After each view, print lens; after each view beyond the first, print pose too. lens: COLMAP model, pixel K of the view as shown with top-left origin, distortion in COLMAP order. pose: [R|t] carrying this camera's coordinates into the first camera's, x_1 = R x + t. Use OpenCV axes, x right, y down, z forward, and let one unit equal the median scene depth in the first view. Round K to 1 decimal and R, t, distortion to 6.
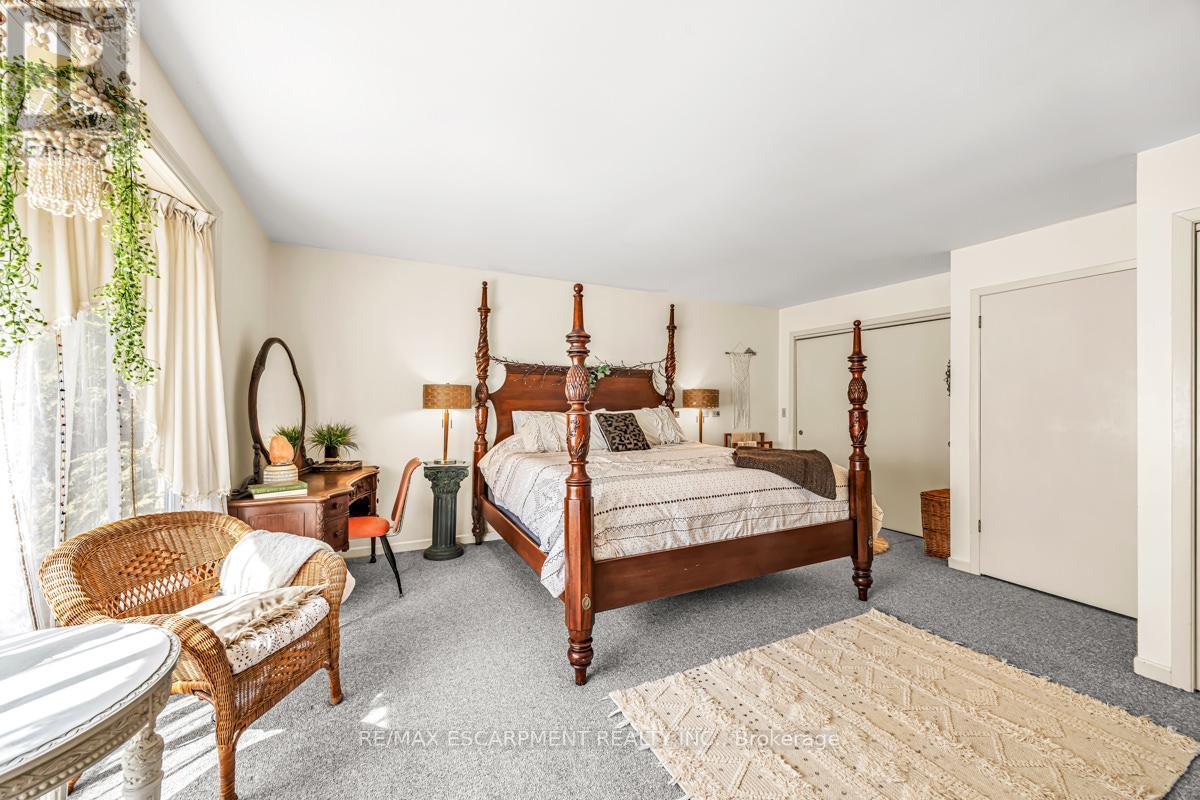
lens RADIAL K [[464.8, 0, 599.0], [0, 464.8, 401.4], [0, 0, 1]] dist [-0.001508, 0.000045]
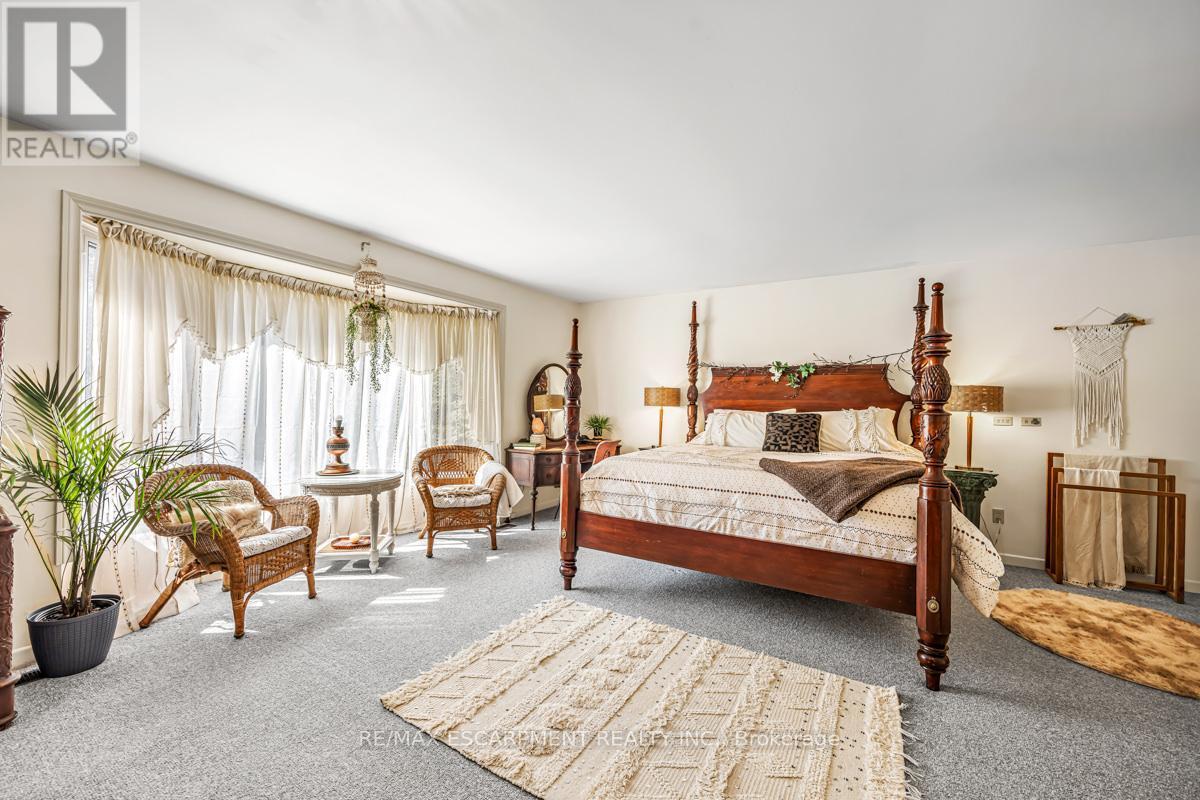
lens RADIAL K [[464.8, 0, 599.0], [0, 464.8, 401.4], [0, 0, 1]] dist [-0.001508, 0.000045]
pose [[0.530192, 0.004842, -0.847863, 0.682890], [-0.009317, 0.999957, -0.000115, 0.004750], [0.847826, 0.007960, 0.530215, 0.160304]]
